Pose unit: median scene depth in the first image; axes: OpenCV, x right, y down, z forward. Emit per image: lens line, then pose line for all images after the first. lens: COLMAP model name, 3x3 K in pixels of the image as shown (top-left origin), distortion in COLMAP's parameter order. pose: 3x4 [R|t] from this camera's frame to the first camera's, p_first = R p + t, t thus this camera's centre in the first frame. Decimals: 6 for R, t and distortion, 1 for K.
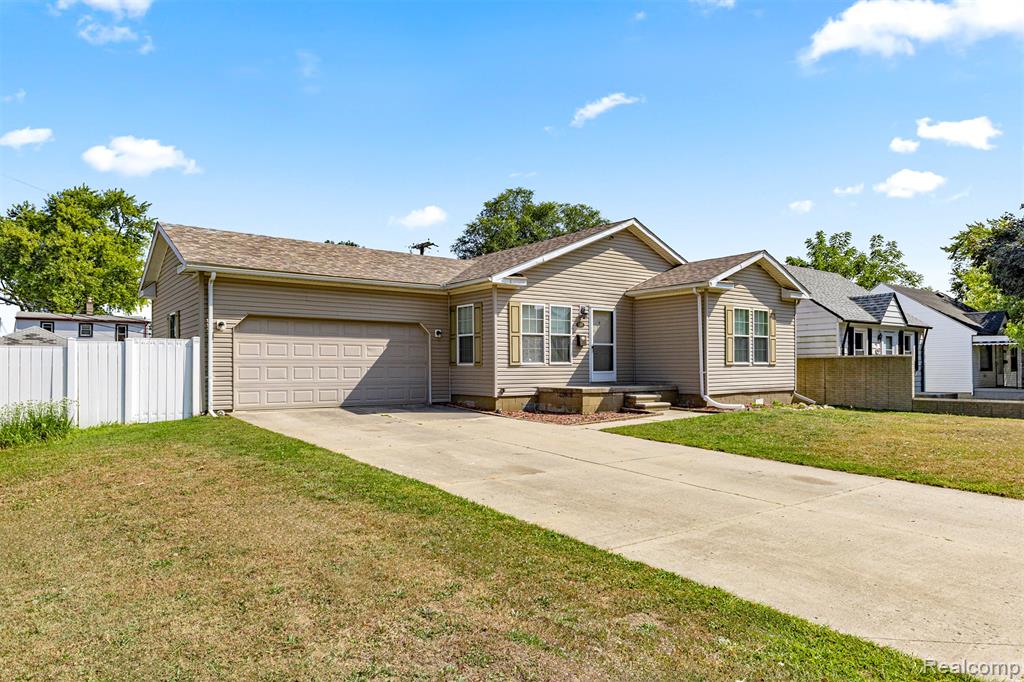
lens RADIAL K [[660.8, 0, 512.0], [0, 660.8, 346.7], [0, 0, 1]] dist [-0.034343, 0.000169]
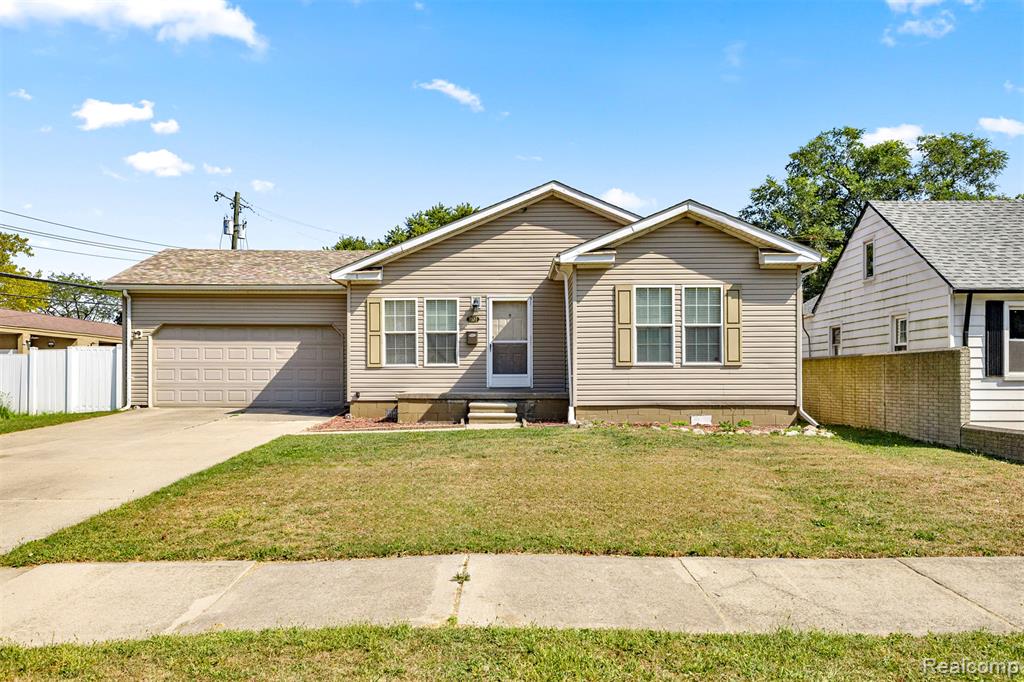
lens RADIAL K [[760.4, 0, 512.0], [0, 760.4, 341.0], [0, 0, 1]] dist [-0.000328, -0.001875]
pose [[0.789329, -0.021528, -0.613593, 0.751585], [0.019396, 0.999761, -0.010125, 0.005769], [0.613664, -0.003910, 0.789558, 0.265969]]
